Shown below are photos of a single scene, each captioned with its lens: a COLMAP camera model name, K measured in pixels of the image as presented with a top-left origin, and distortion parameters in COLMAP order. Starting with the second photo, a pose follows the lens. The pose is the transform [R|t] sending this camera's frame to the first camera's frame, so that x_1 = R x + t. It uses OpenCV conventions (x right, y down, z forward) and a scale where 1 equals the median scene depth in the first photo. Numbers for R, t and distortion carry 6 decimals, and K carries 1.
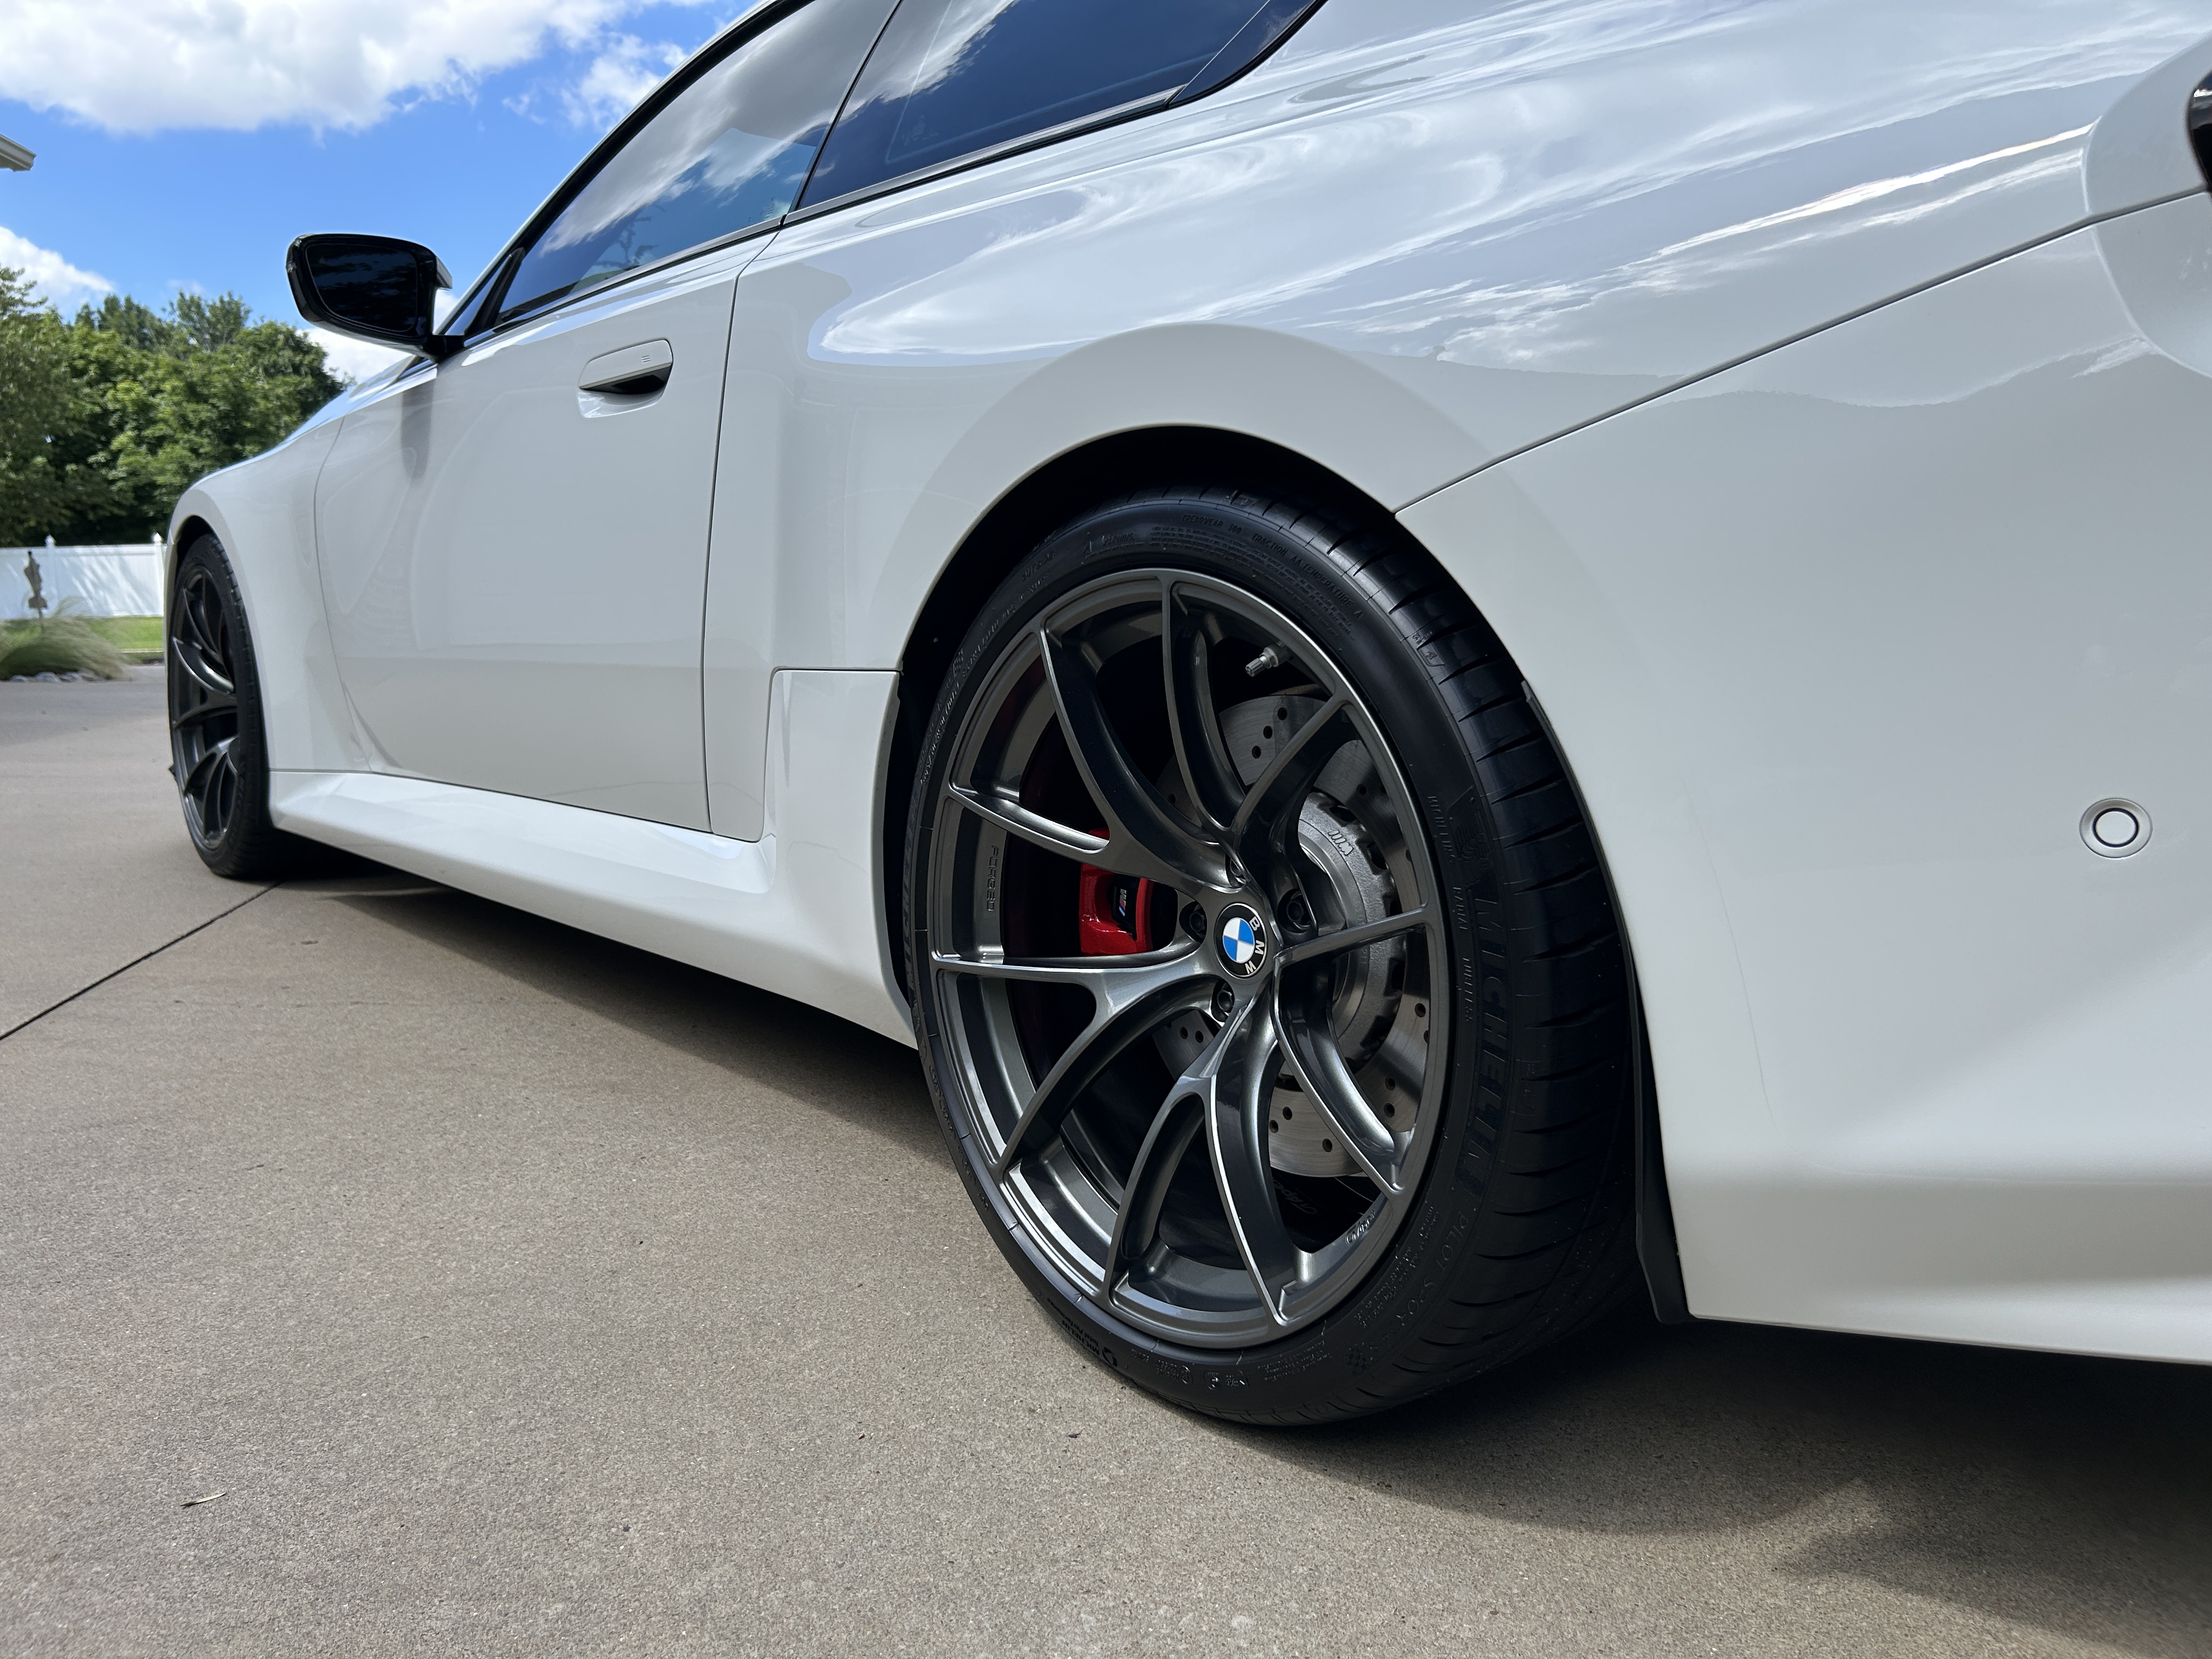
lens RADIAL K [[1662.1, 0, 1055.4], [0, 1662.1, 829.9], [0, 0, 1]] dist [0.060947, -0.049796]
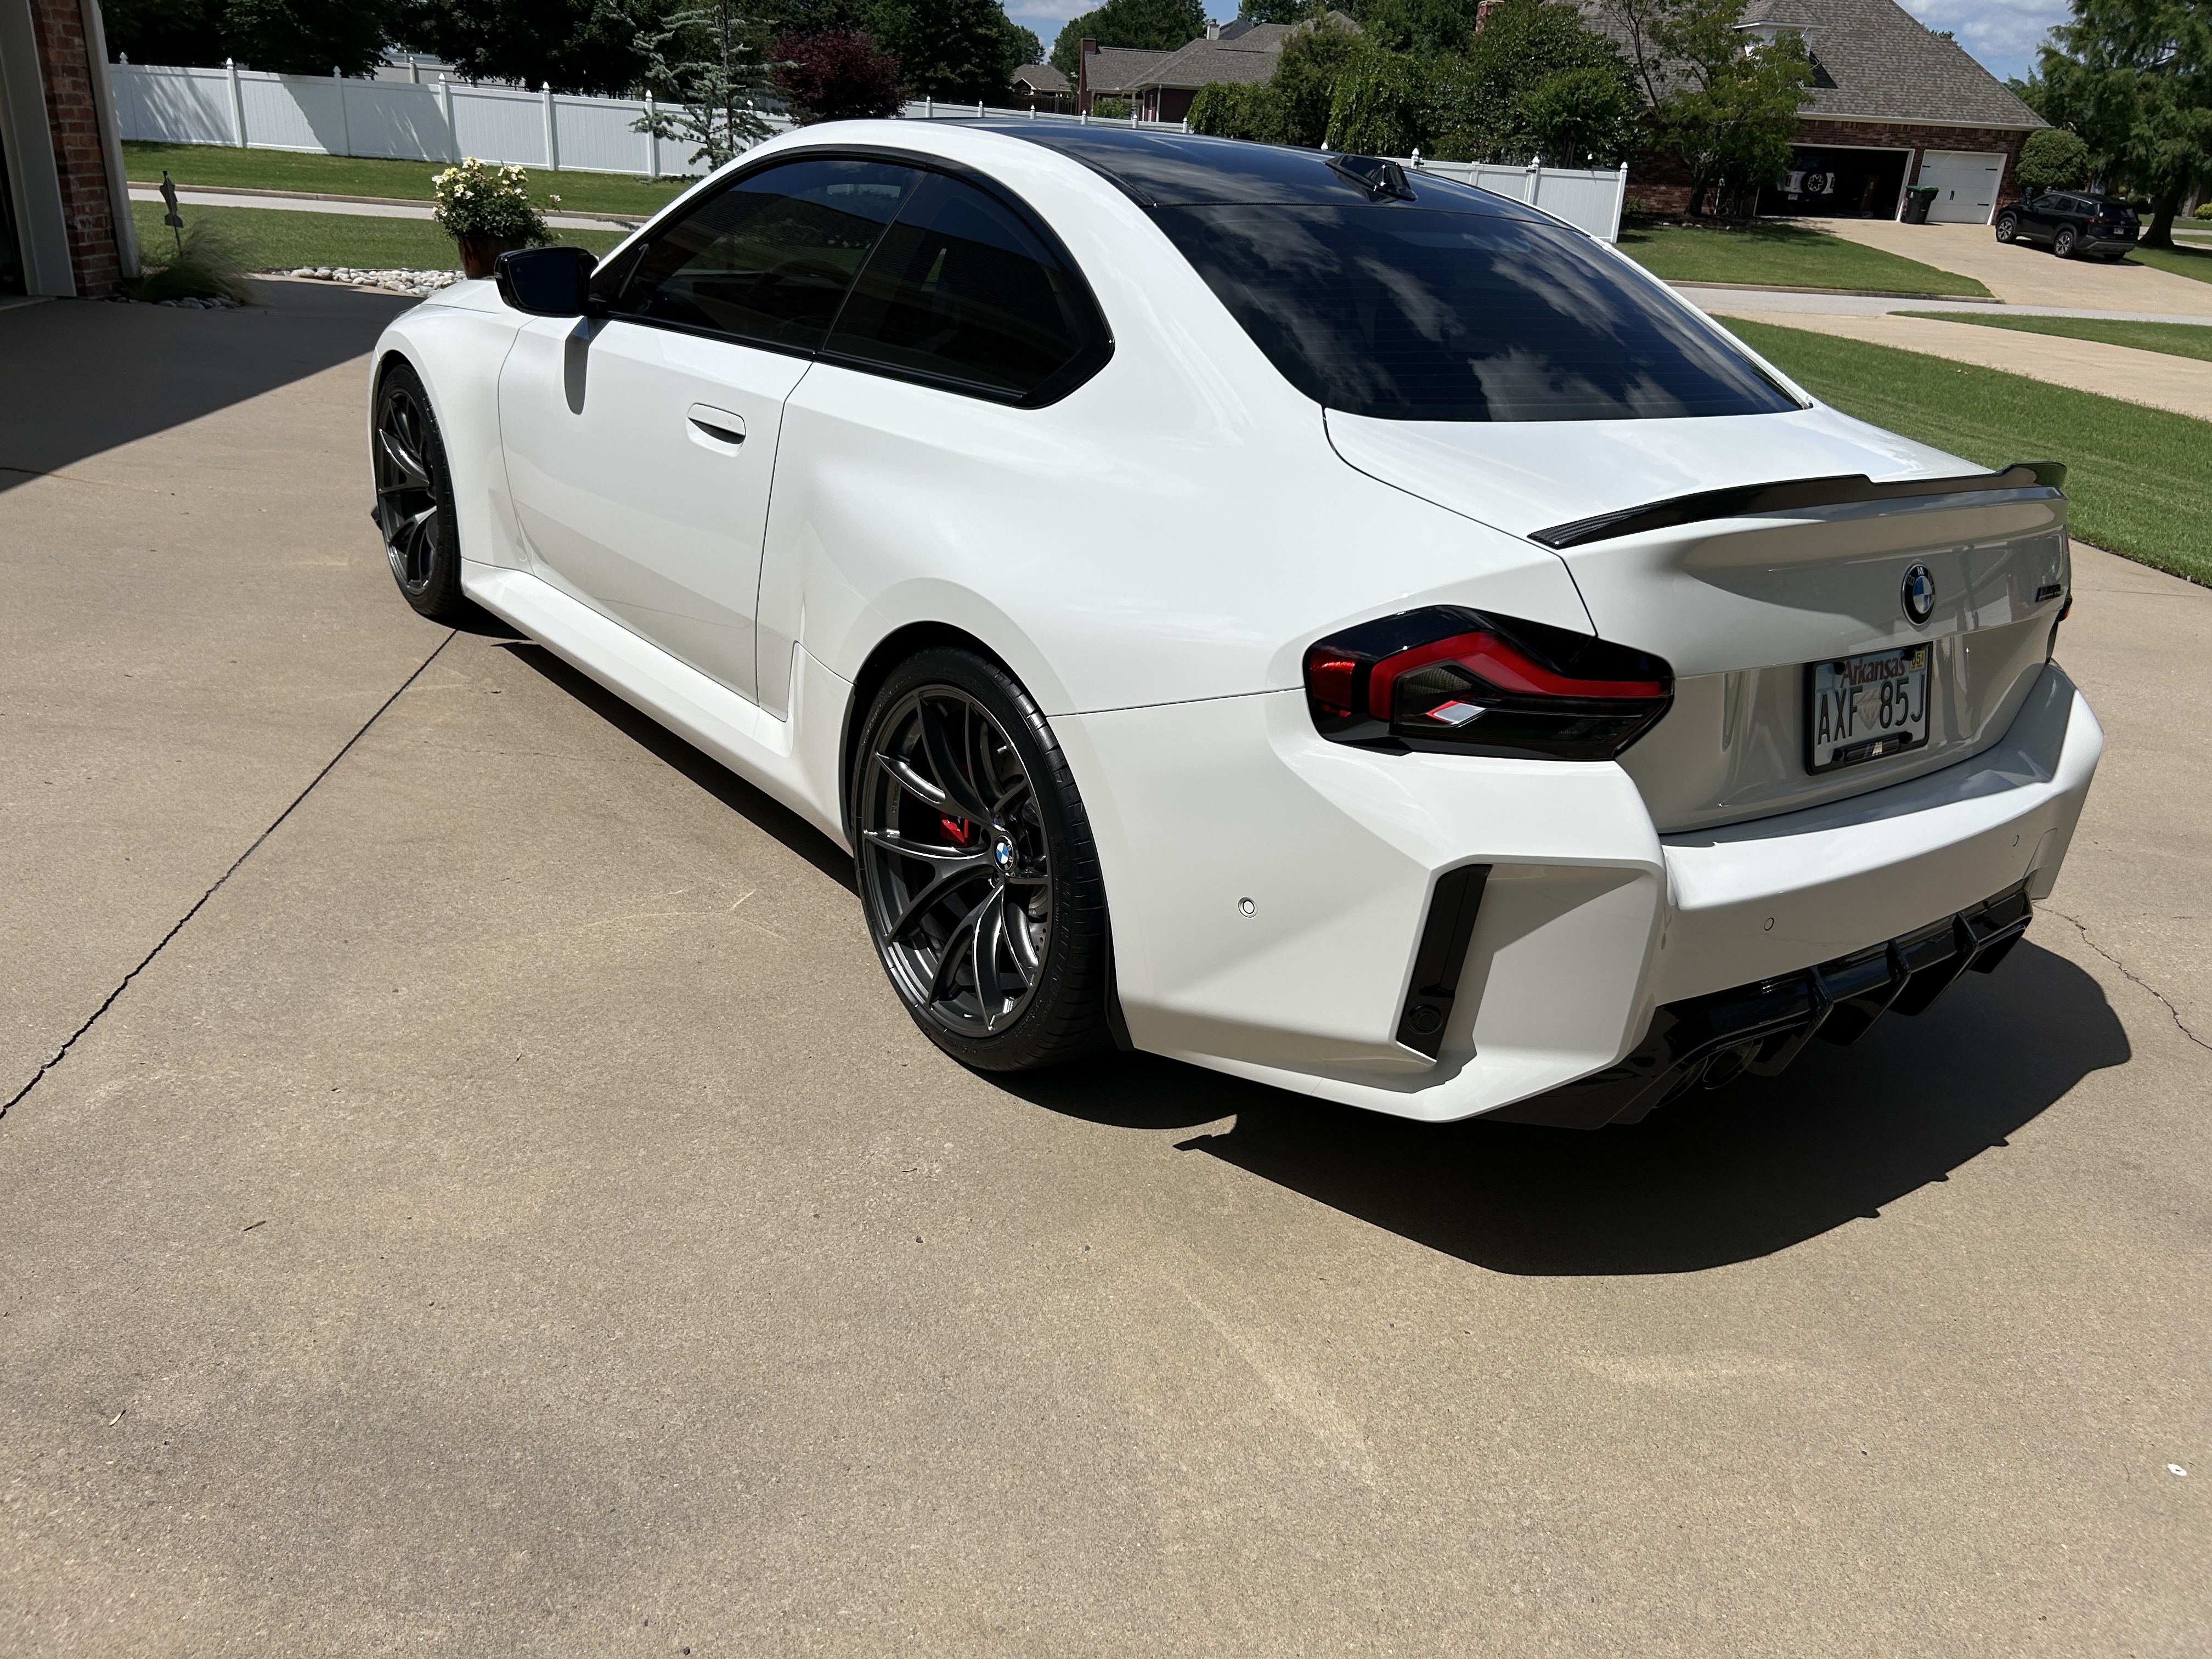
lens RADIAL K [[1672.4, 0, 1112.1], [0, 1672.4, 874.1], [0, 0, 1]] dist [0.076088, -0.046815]
pose [[0.995622, 0.093398, 0.003795, 0.224702], [-0.091003, 0.959217, 0.267620, -0.449387], [0.021355, -0.266793, 0.963517, -0.958467]]
